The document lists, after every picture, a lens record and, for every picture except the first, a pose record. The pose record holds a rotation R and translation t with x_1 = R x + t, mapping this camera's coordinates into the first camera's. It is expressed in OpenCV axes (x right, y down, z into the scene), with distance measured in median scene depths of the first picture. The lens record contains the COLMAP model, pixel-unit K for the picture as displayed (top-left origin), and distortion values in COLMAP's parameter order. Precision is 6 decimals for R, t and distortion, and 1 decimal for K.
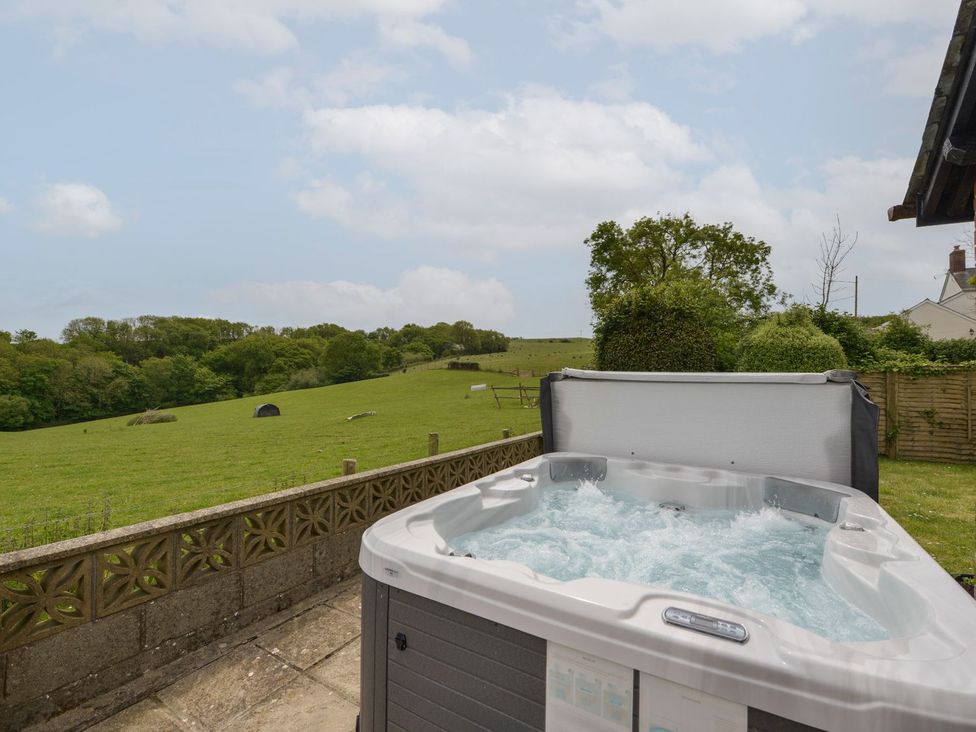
lens RADIAL K [[436.1, 0, 485.6], [0, 436.1, 366.1], [0, 0, 1]] dist [-0.011550, -0.003718]
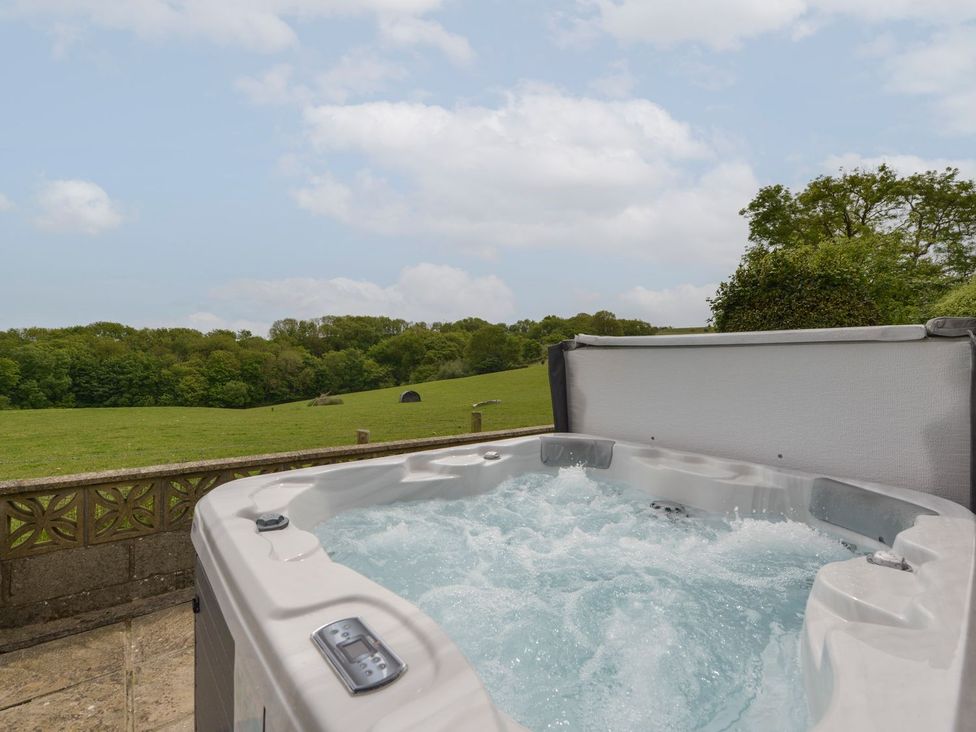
lens RADIAL K [[436.1, 0, 485.6], [0, 436.1, 366.1], [0, 0, 1]] dist [-0.011550, -0.003718]
pose [[0.948577, 0.003665, -0.316524, 0.018588], [0.002176, 0.999834, 0.018100, 0.003340], [0.316538, -0.017858, 0.948412, 0.009463]]
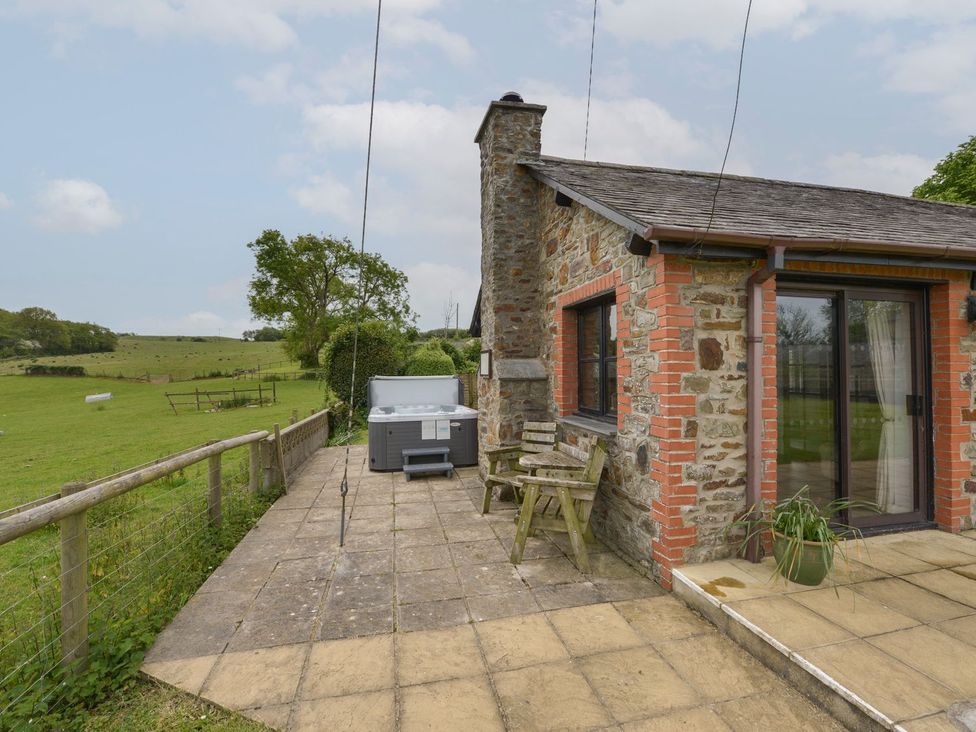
lens RADIAL K [[436.1, 0, 485.6], [0, 436.1, 366.1], [0, 0, 1]] dist [-0.011550, -0.003718]
pose [[0.715933, -0.008268, 0.698121, -0.080391], [0.010436, 0.999945, 0.001140, -0.003317], [-0.698091, 0.006470, 0.715979, -0.092777]]
